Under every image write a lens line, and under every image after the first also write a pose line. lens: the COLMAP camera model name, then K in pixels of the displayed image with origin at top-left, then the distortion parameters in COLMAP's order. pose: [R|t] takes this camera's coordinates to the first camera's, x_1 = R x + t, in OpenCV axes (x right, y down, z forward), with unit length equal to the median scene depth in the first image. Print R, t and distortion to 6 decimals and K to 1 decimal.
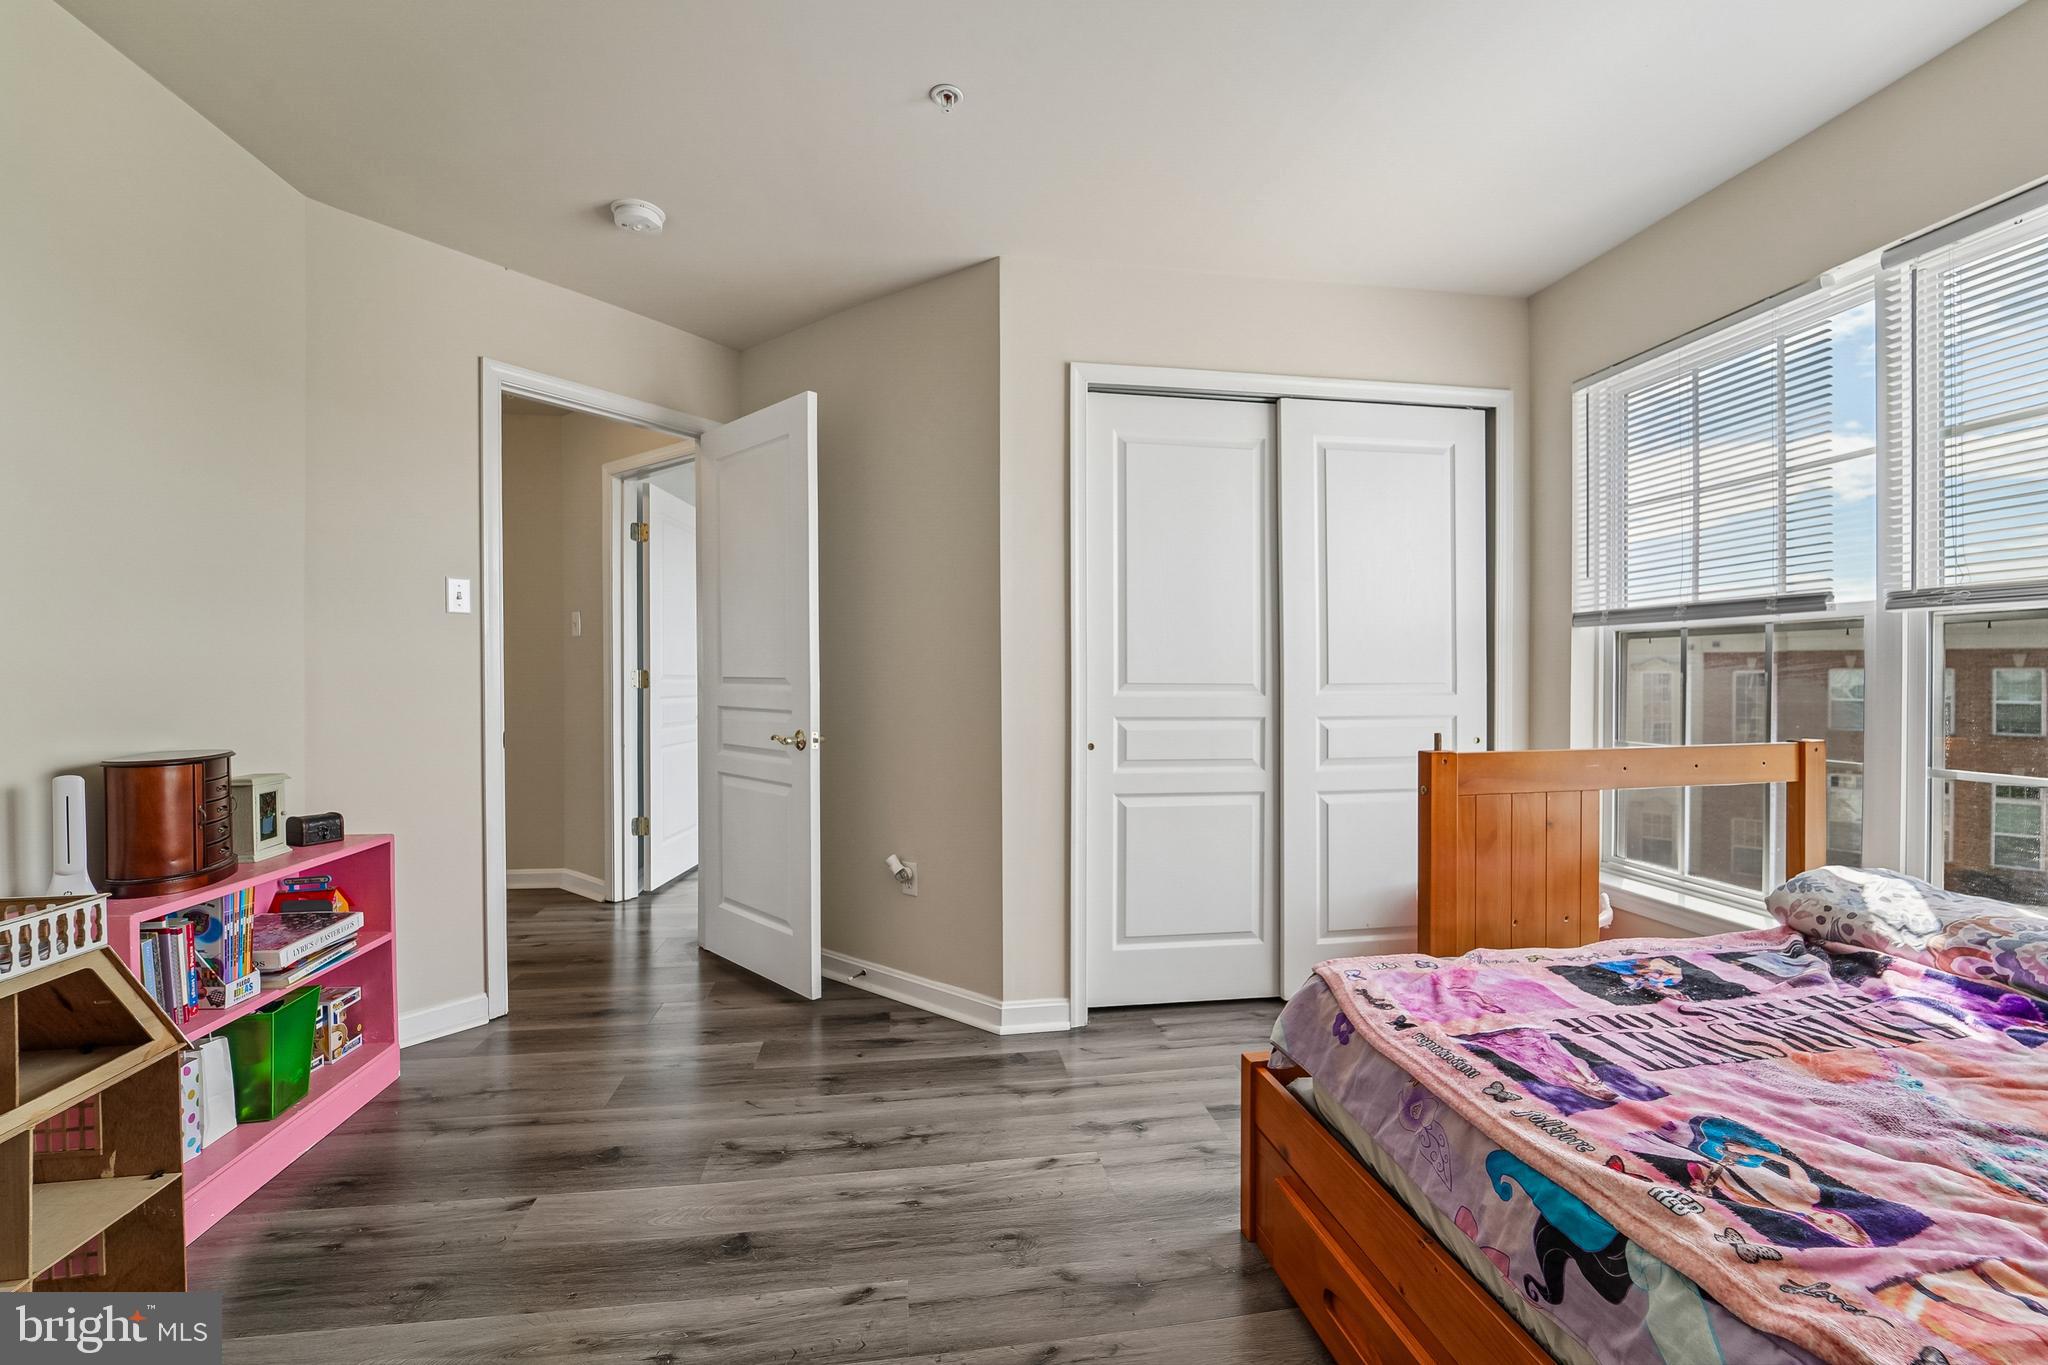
lens RADIAL K [[839.3, 0, 1035.2], [0, 839.3, 680.1], [0, 0, 1]] dist [-0.019992, 0.000519]
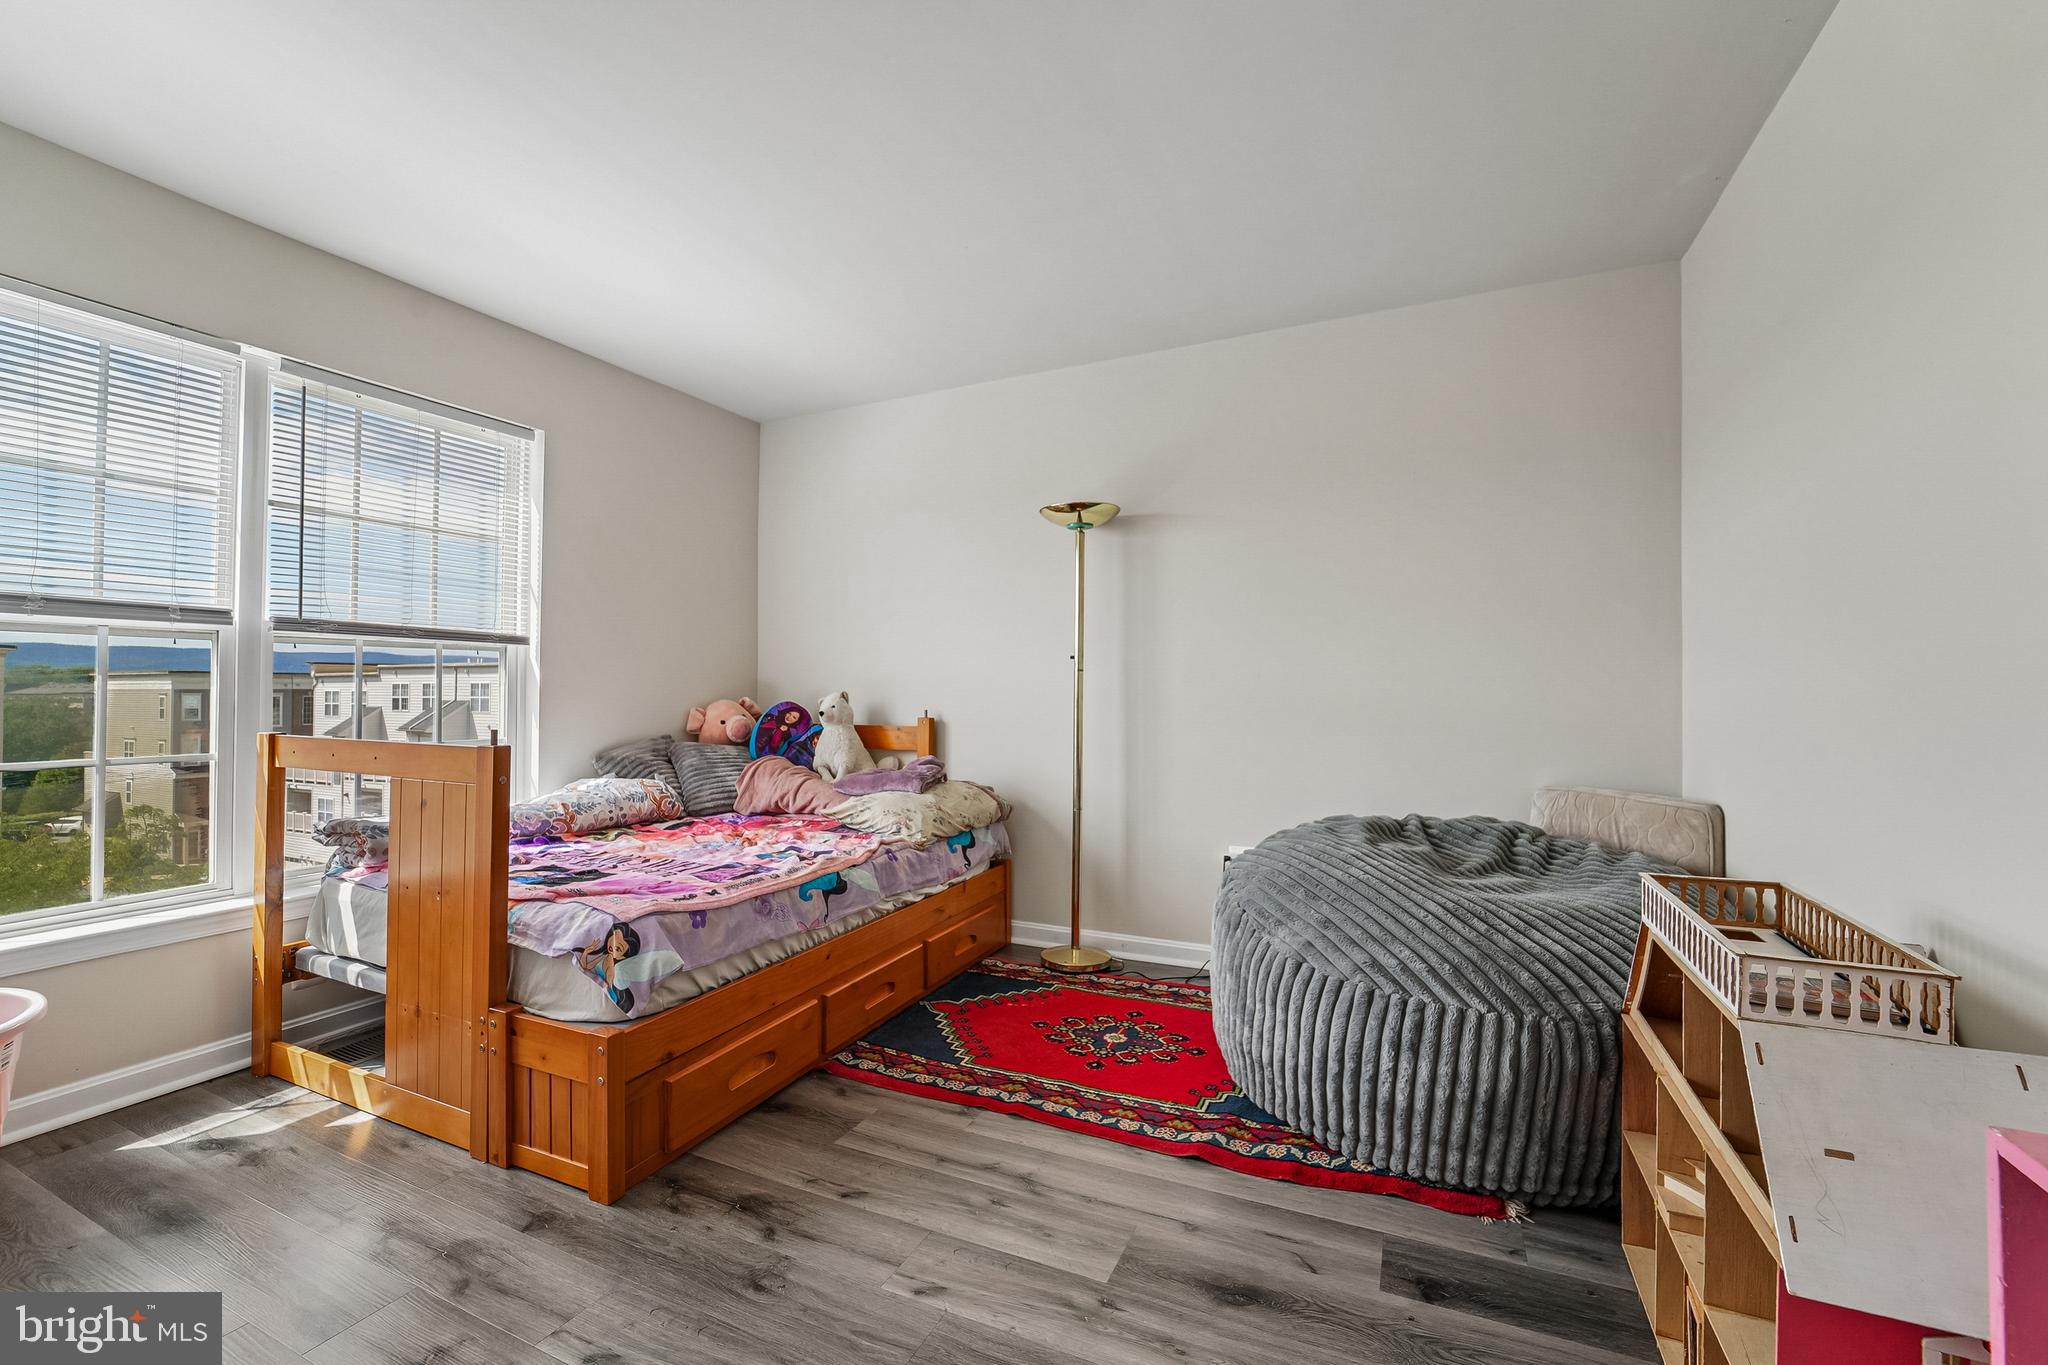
lens RADIAL K [[839.3, 0, 1035.2], [0, 839.3, 680.1], [0, 0, 1]] dist [-0.019992, 0.000519]
pose [[-0.827301, 0.004659, 0.561740, -0.876212], [0.002060, 0.999984, -0.005259, 0.004630], [-0.561755, -0.003194, -0.827297, 1.738989]]
